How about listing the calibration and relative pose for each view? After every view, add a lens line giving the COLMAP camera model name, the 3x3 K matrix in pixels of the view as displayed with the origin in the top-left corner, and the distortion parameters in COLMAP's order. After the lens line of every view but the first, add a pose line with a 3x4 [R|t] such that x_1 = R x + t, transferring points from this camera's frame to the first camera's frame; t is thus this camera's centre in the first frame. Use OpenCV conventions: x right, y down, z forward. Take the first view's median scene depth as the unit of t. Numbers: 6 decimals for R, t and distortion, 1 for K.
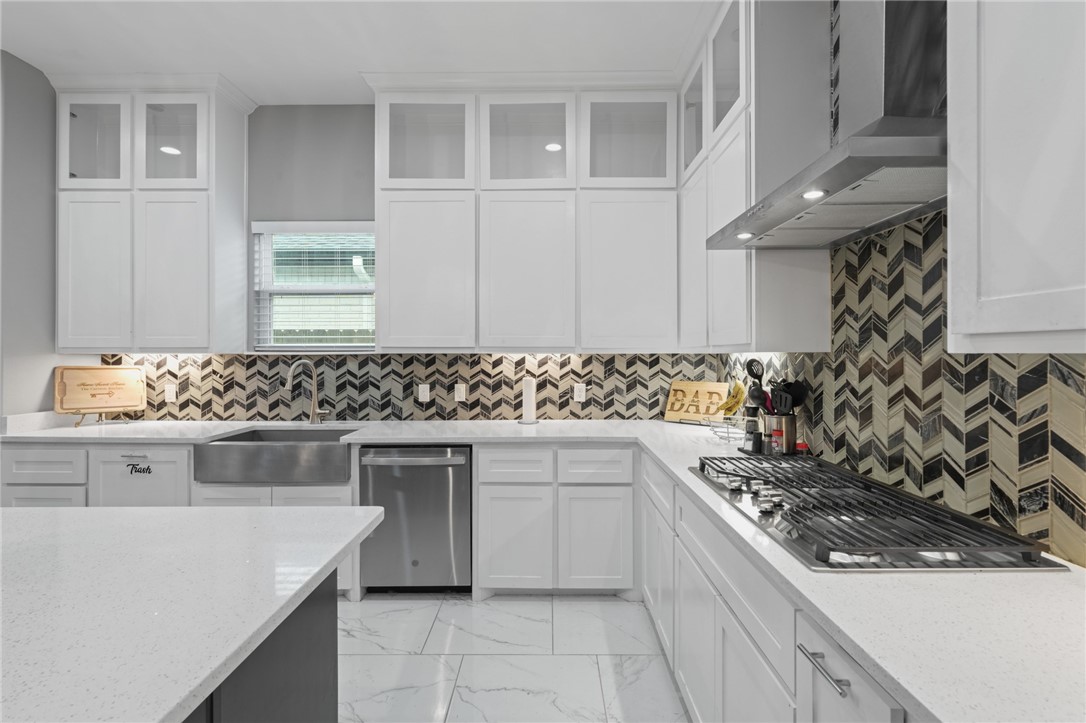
lens RADIAL K [[483.3, 0, 543.3], [0, 483.3, 356.4], [0, 0, 1]] dist [0.001069, 0.000645]
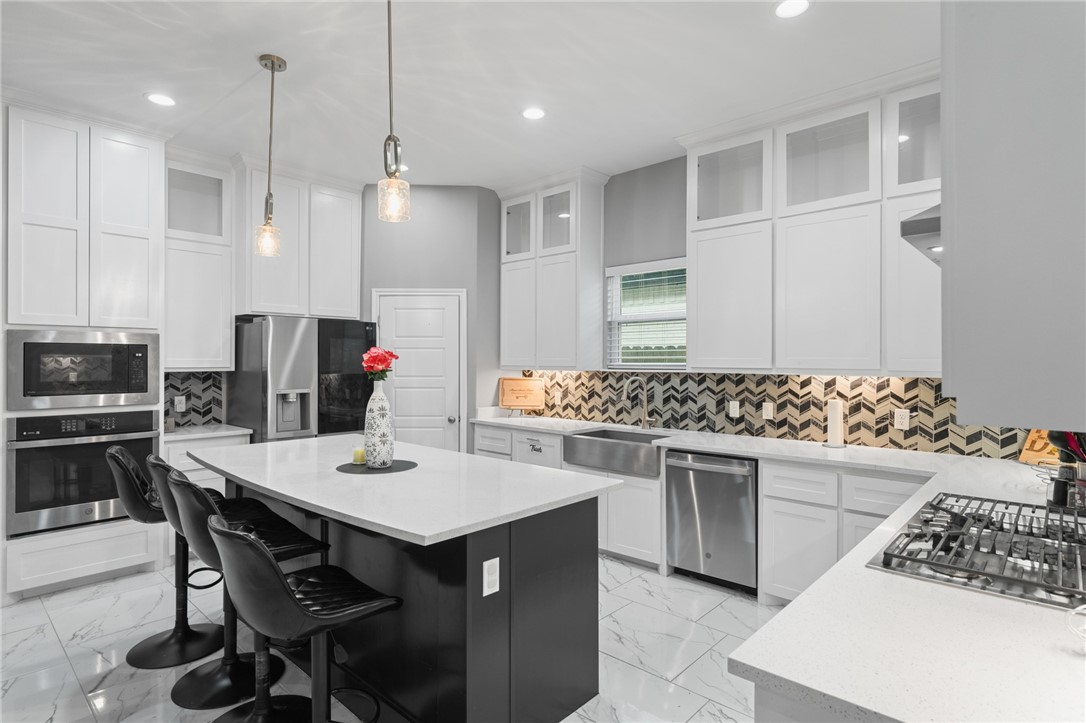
lens RADIAL K [[565.6, 0, 549.0], [0, 565.6, 360.0], [0, 0, 1]] dist [0.004796, -0.002104]
pose [[0.741404, 0.001607, -0.671057, 0.301933], [-0.002776, 0.999996, -0.000672, -0.032956], [0.671054, 0.002361, 0.741405, -0.220646]]
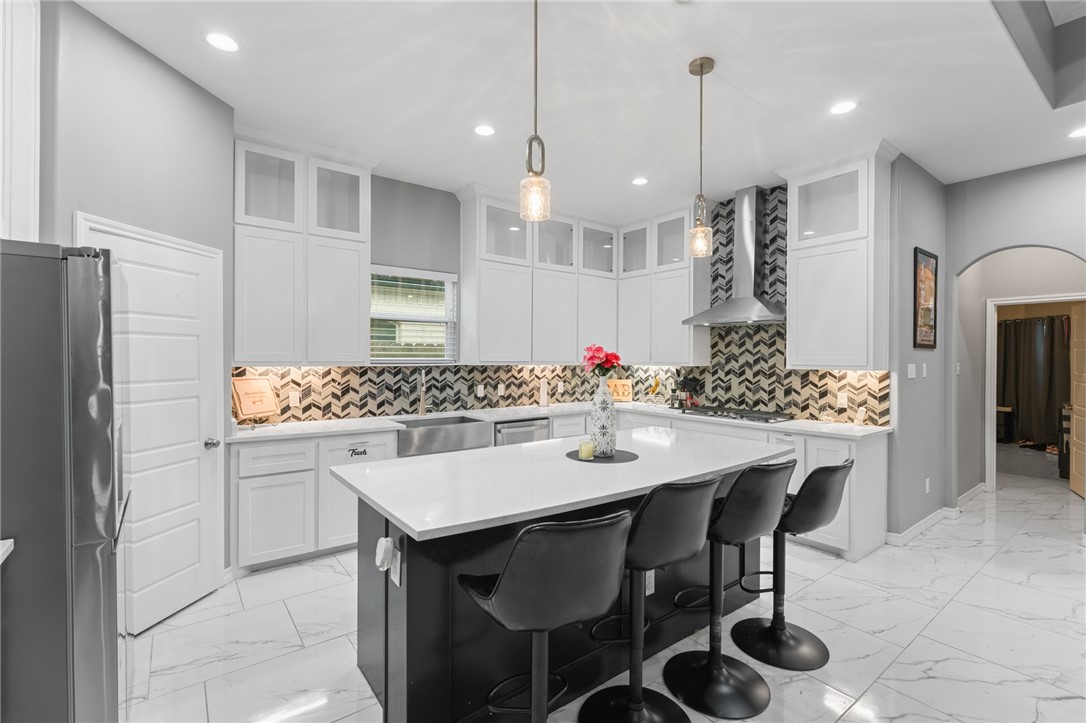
lens RADIAL K [[483.3, 0, 540.4], [0, 483.3, 363.0], [0, 0, 1]] dist [0.001069, 0.000645]
pose [[0.798411, -0.001590, 0.602111, -1.030837], [-0.004637, 0.999951, 0.008789, -0.026302], [-0.602095, -0.009809, 0.798364, -0.323174]]
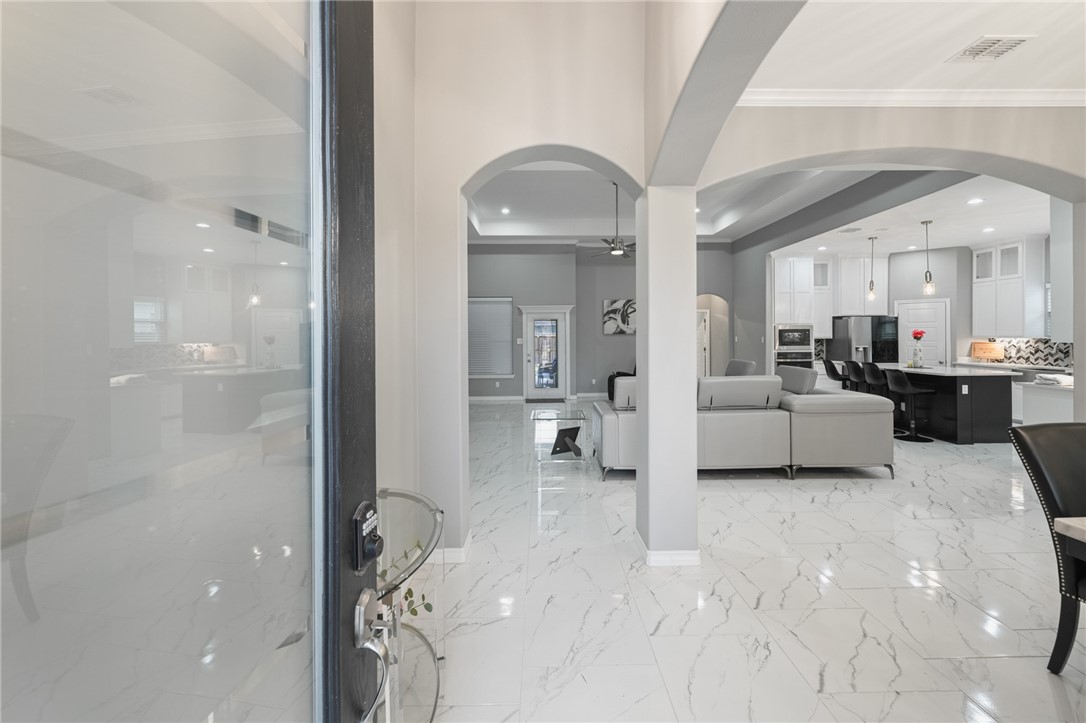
lens RADIAL K [[483.3, 0, 549.4], [0, 483.3, 338.6], [0, 0, 1]] dist [0.001069, 0.000645]
pose [[0.018045, 0.007662, -0.999808, 1.812489], [0.006515, 0.999949, 0.007780, -0.039377], [0.999816, -0.006654, 0.017994, -1.561611]]
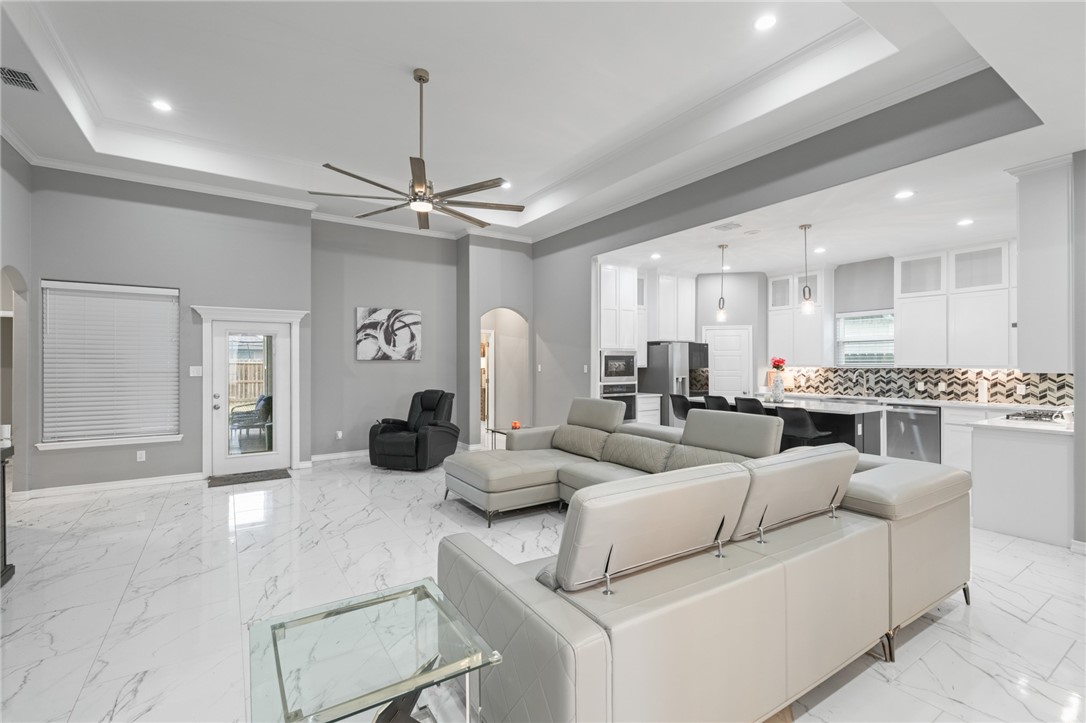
lens RADIAL K [[483.3, 0, 543.6], [0, 483.3, 363.5], [0, 0, 1]] dist [0.001069, 0.000645]
pose [[0.551196, 0.002233, -0.834373, 0.637032], [-0.000463, 0.999997, 0.002371, -0.031263], [0.834375, -0.000921, 0.551196, -1.620490]]
